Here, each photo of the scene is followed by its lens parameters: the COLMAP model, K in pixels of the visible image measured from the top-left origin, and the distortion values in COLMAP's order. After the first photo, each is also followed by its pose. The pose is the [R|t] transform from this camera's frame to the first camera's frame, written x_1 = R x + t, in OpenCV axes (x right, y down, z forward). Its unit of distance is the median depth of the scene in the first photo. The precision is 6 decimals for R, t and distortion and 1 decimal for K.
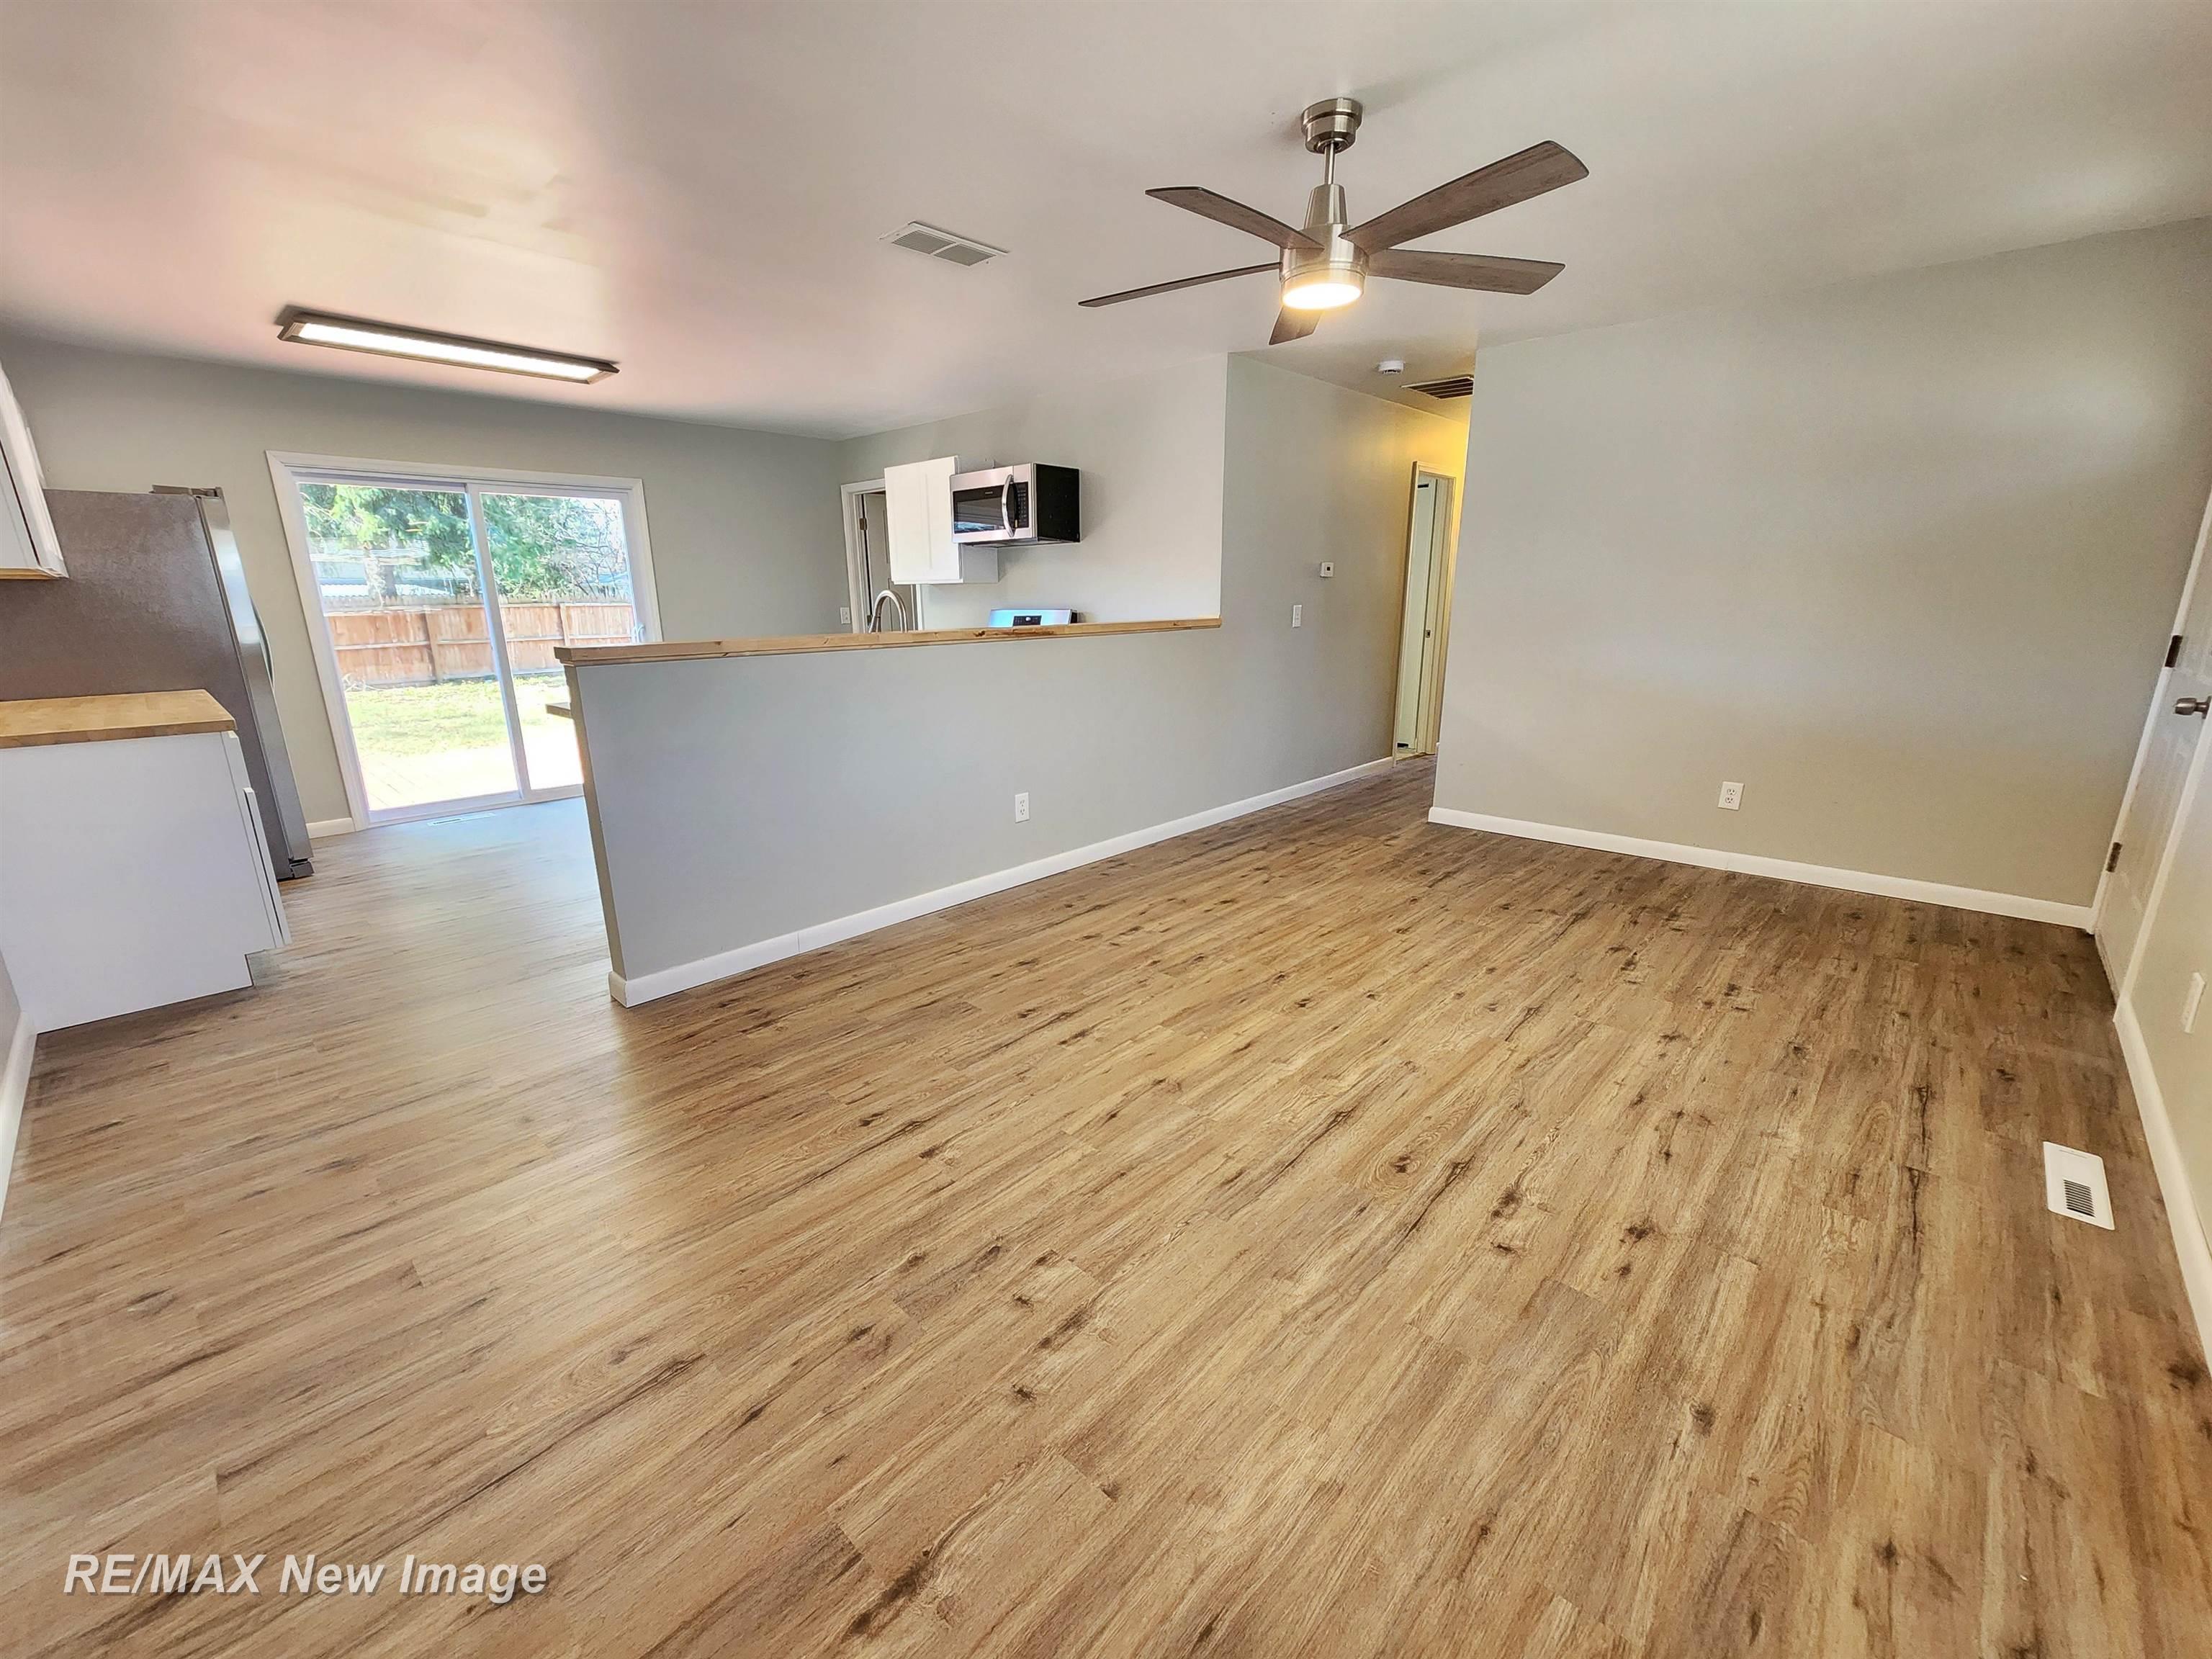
lens RADIAL K [[903.3, 0, 1080.8], [0, 903.3, 837.6], [0, 0, 1]] dist [0.001116, -0.000122]
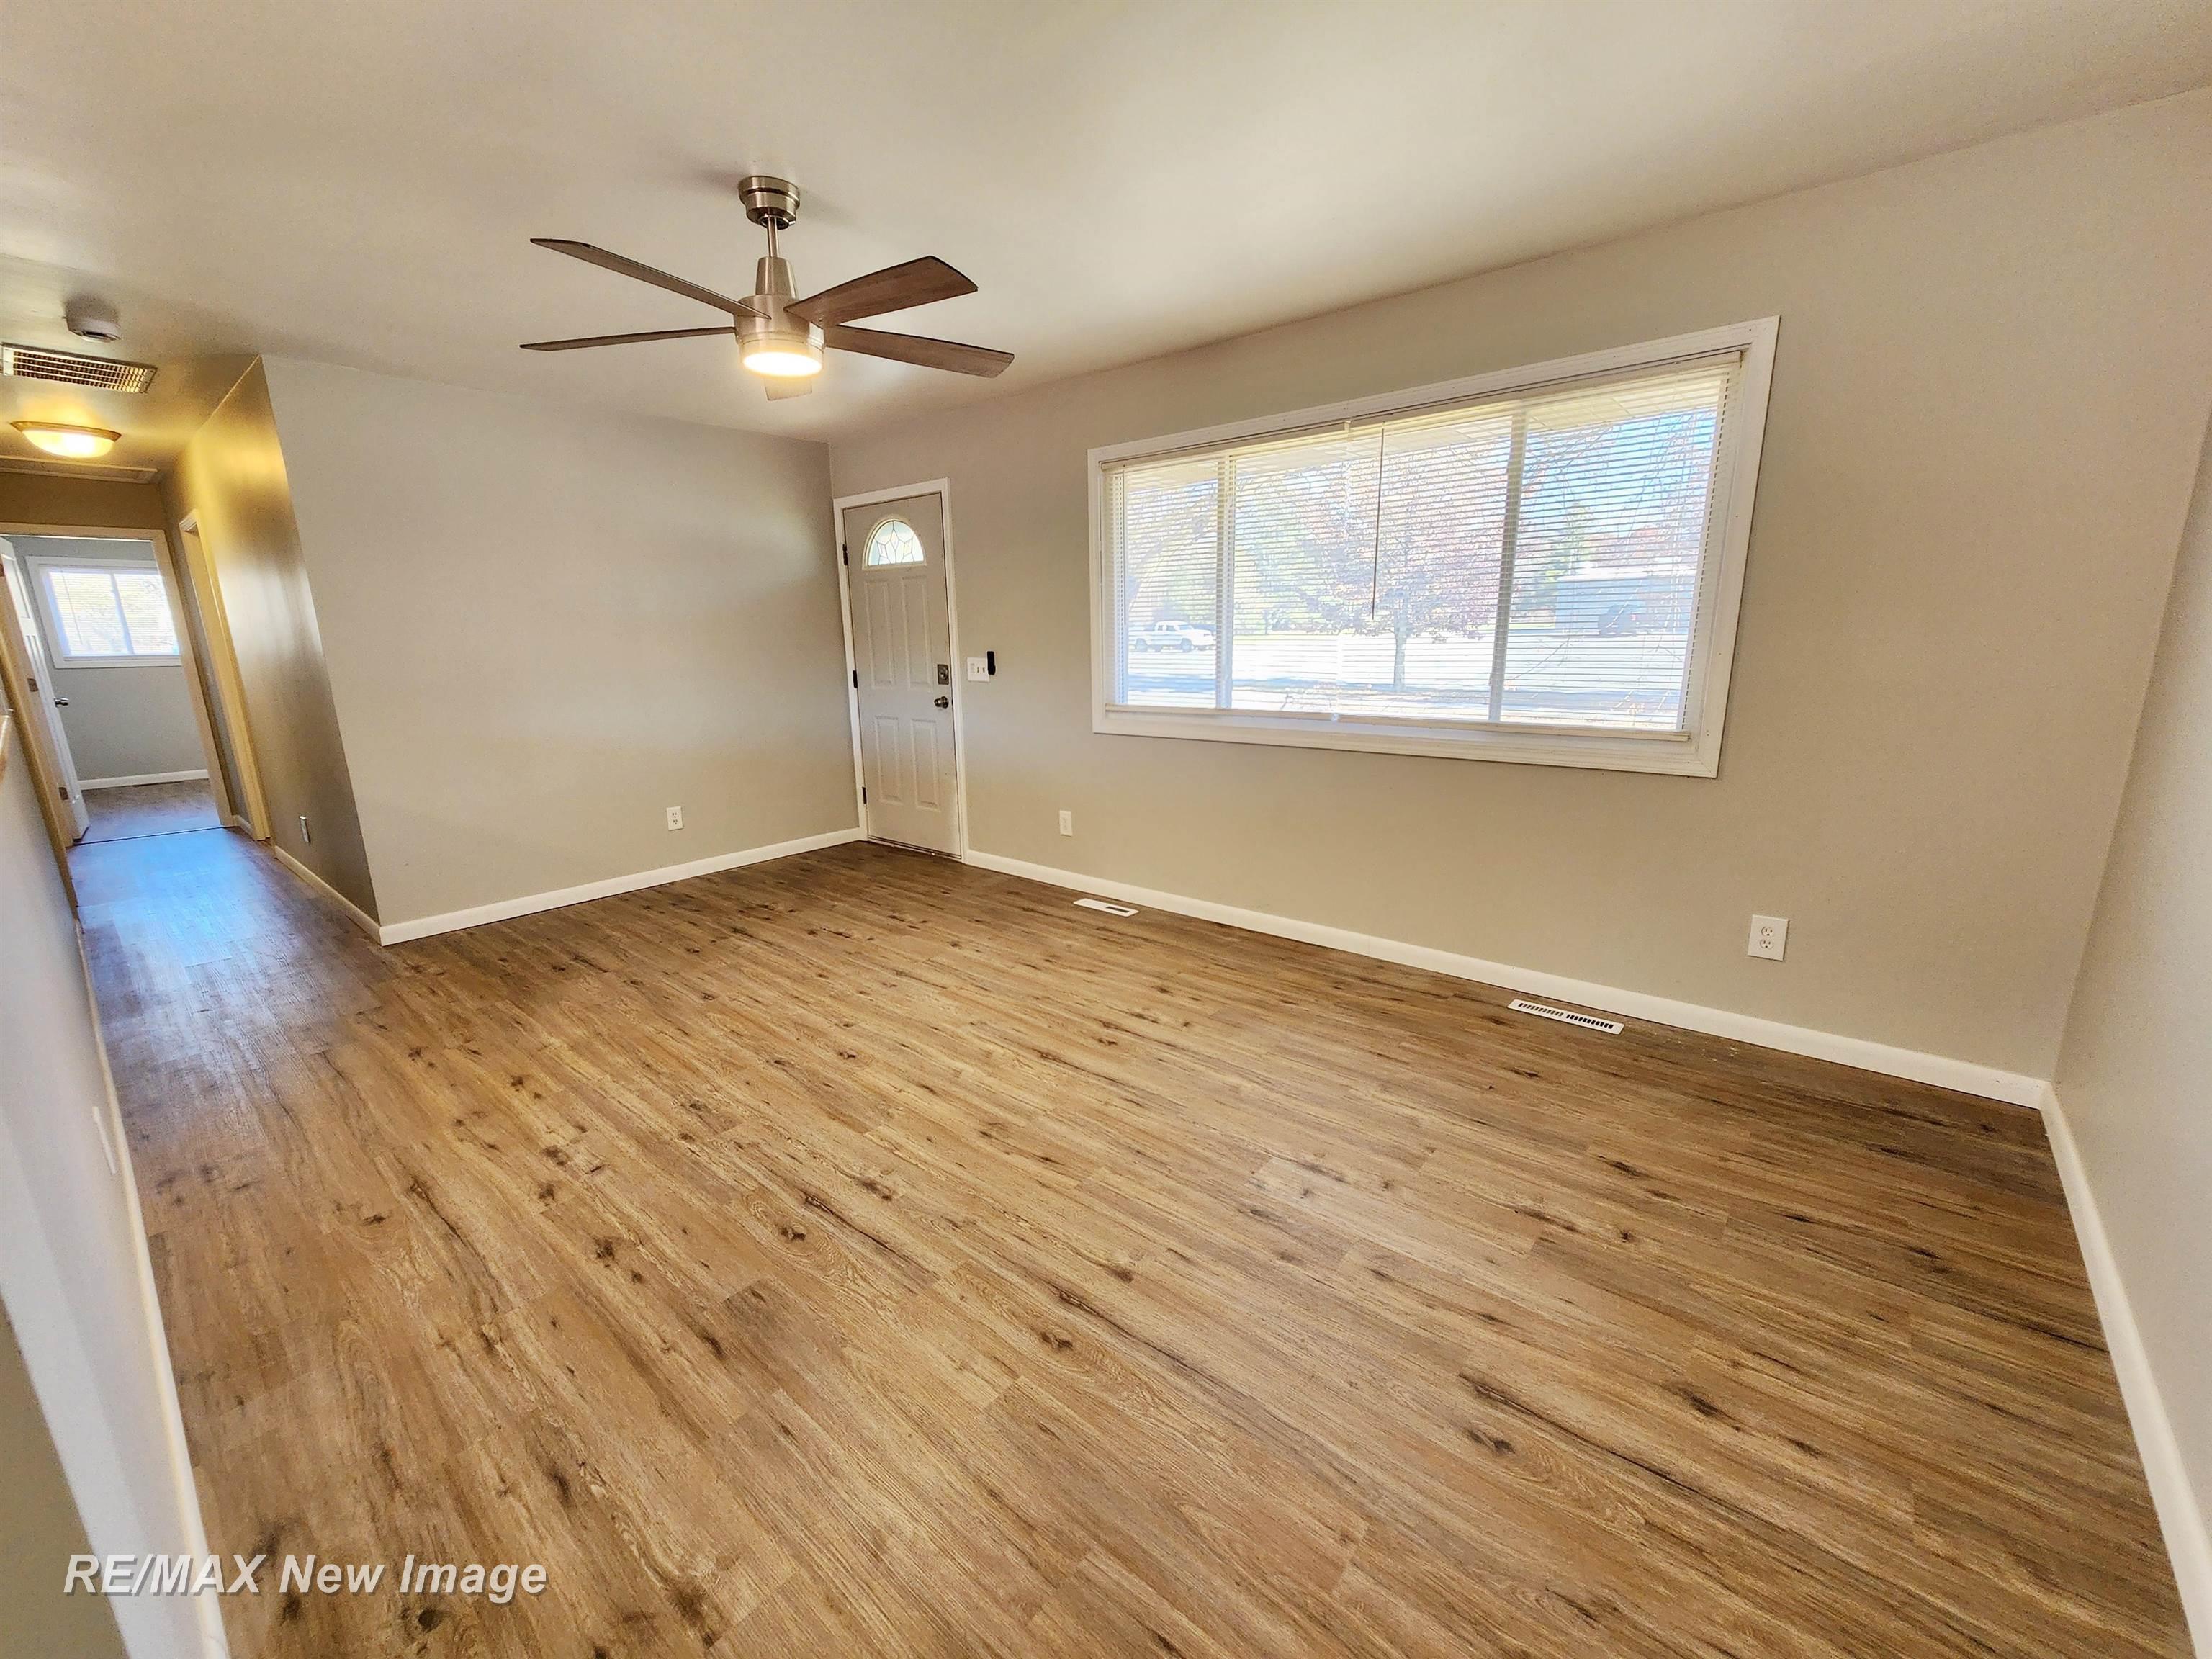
lens RADIAL K [[903.3, 0, 1080.8], [0, 903.3, 837.6], [0, 0, 1]] dist [0.001116, -0.000122]
pose [[-0.049265, -0.214108, 0.975567, -0.729552], [0.281808, 0.934088, 0.219235, -0.199606], [-0.958205, 0.285723, 0.014319, 0.703499]]
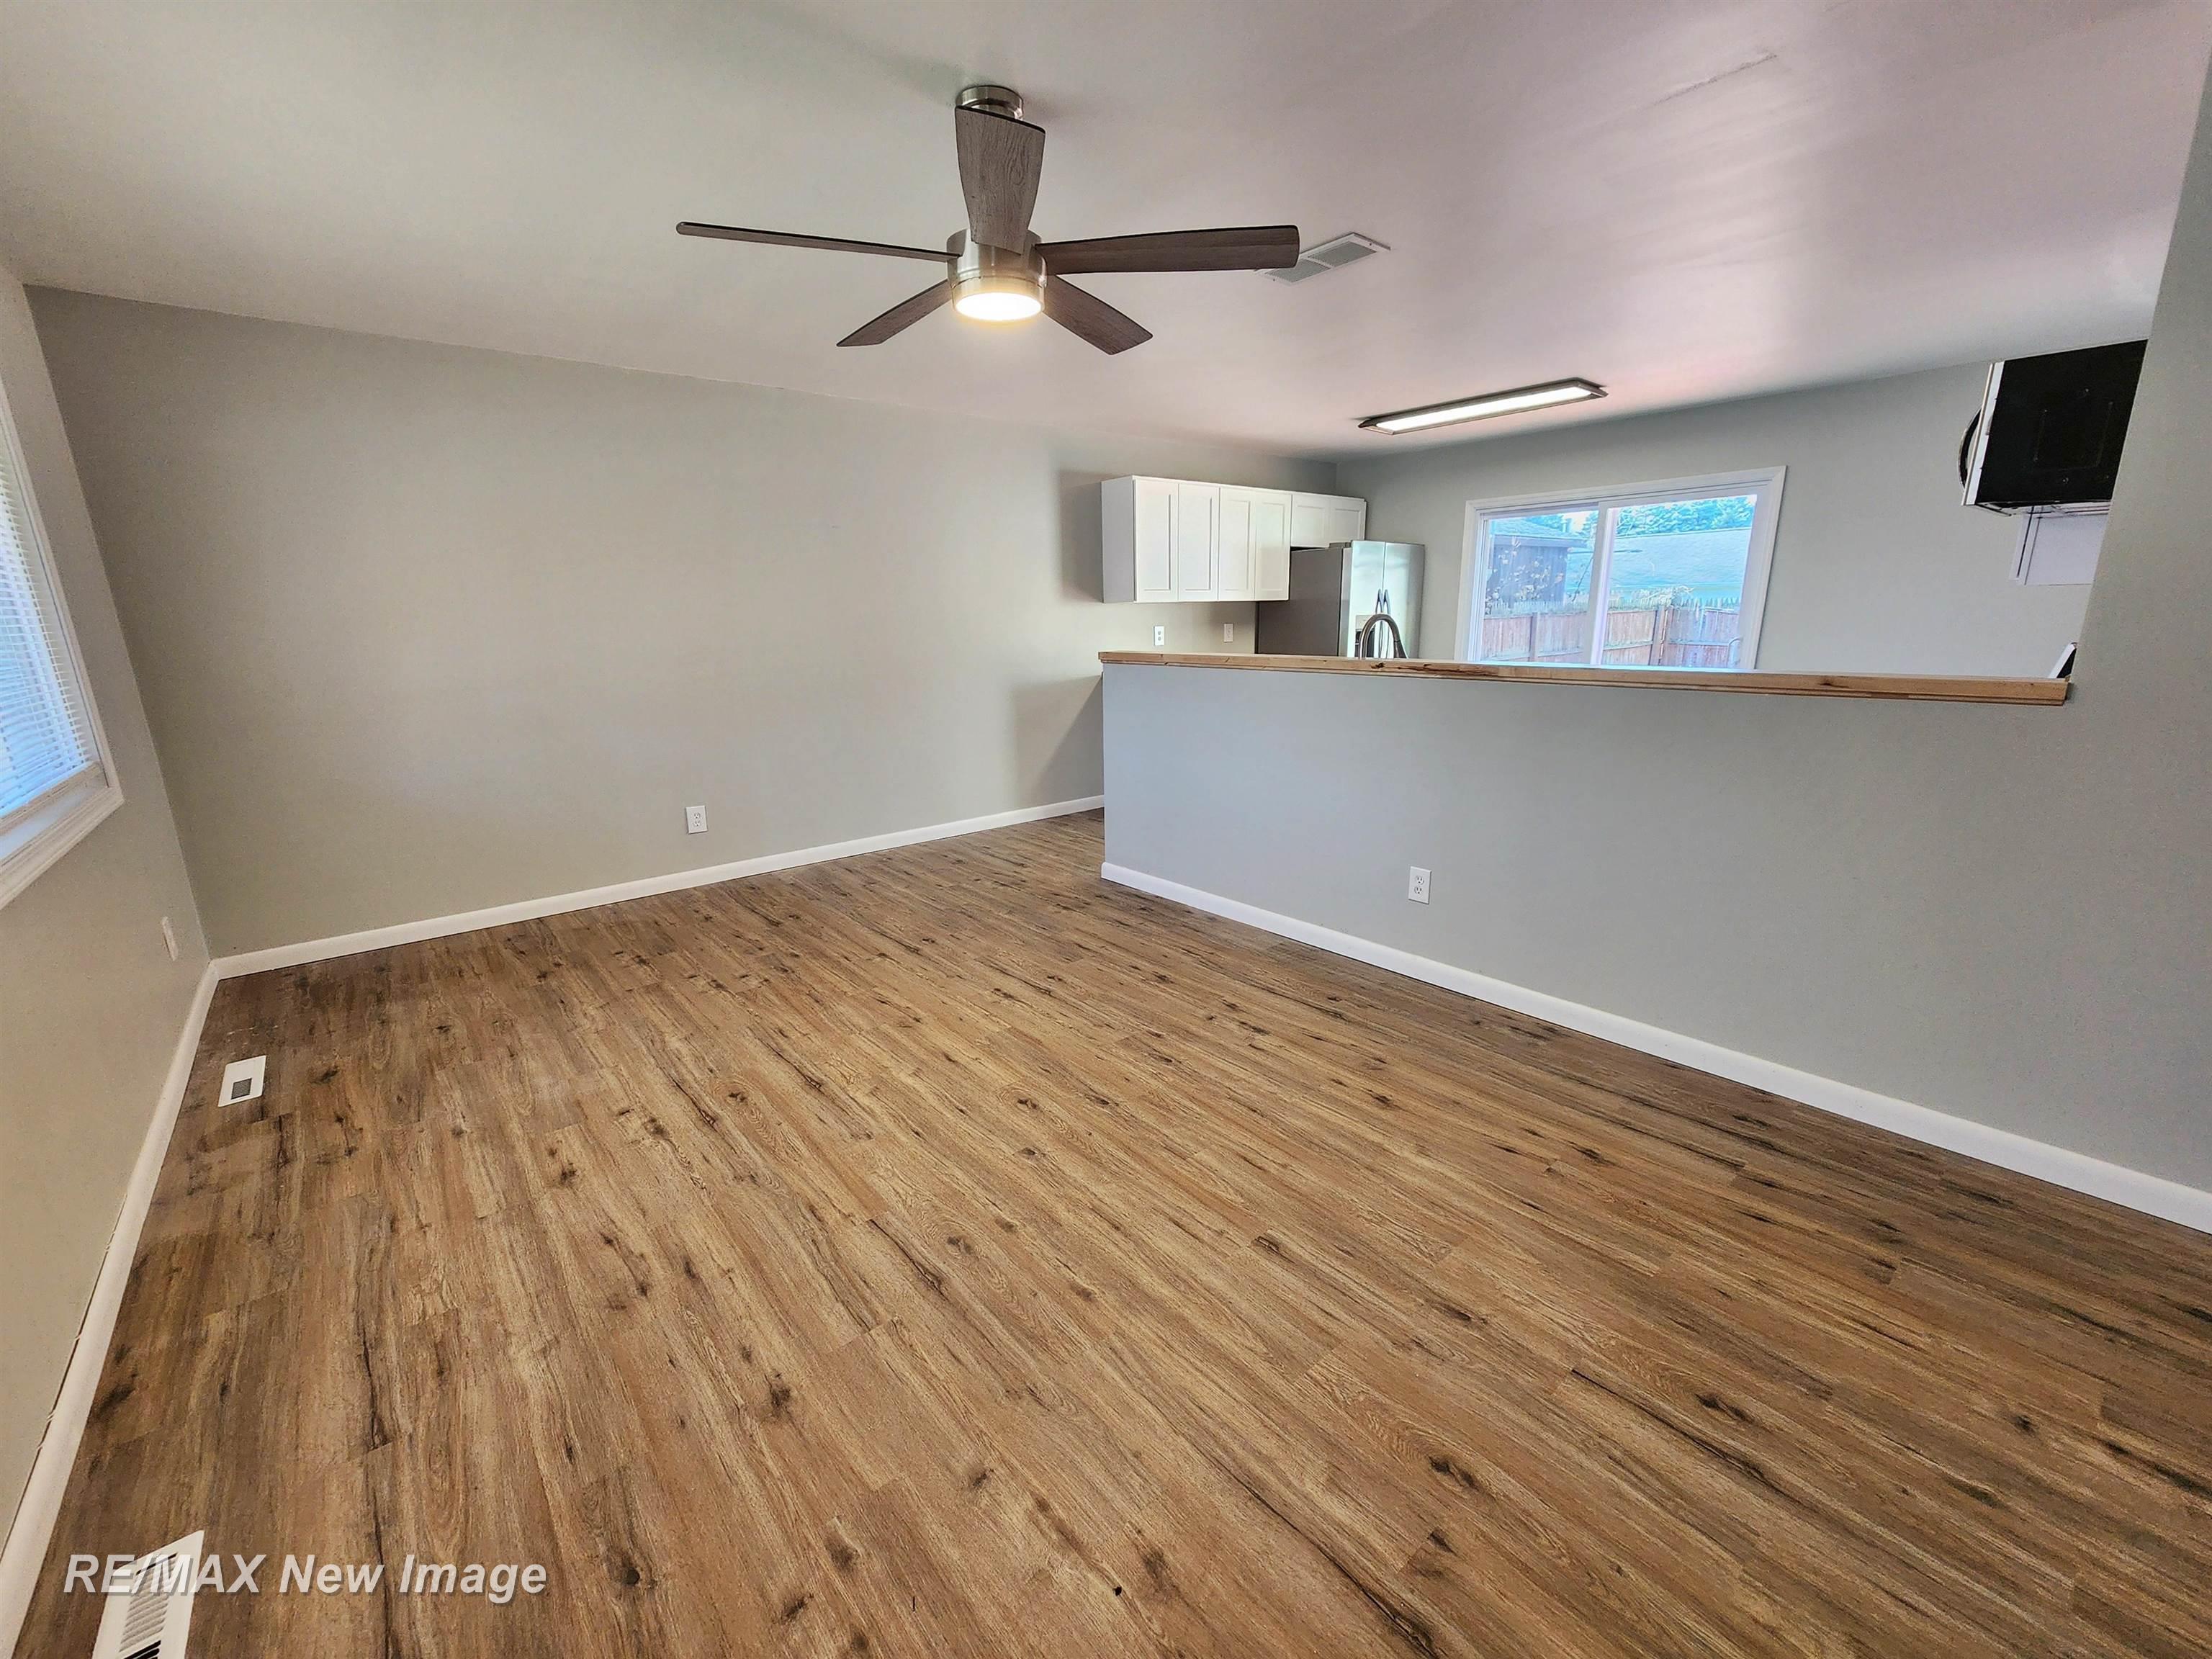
lens RADIAL K [[903.3, 0, 1080.8], [0, 903.3, 837.6], [0, 0, 1]] dist [0.001116, -0.000122]
pose [[-0.119468, 0.253806, -0.959849, 1.064885], [-0.238000, 0.931263, 0.275871, -0.324344], [0.963890, 0.261401, -0.050851, 1.081392]]
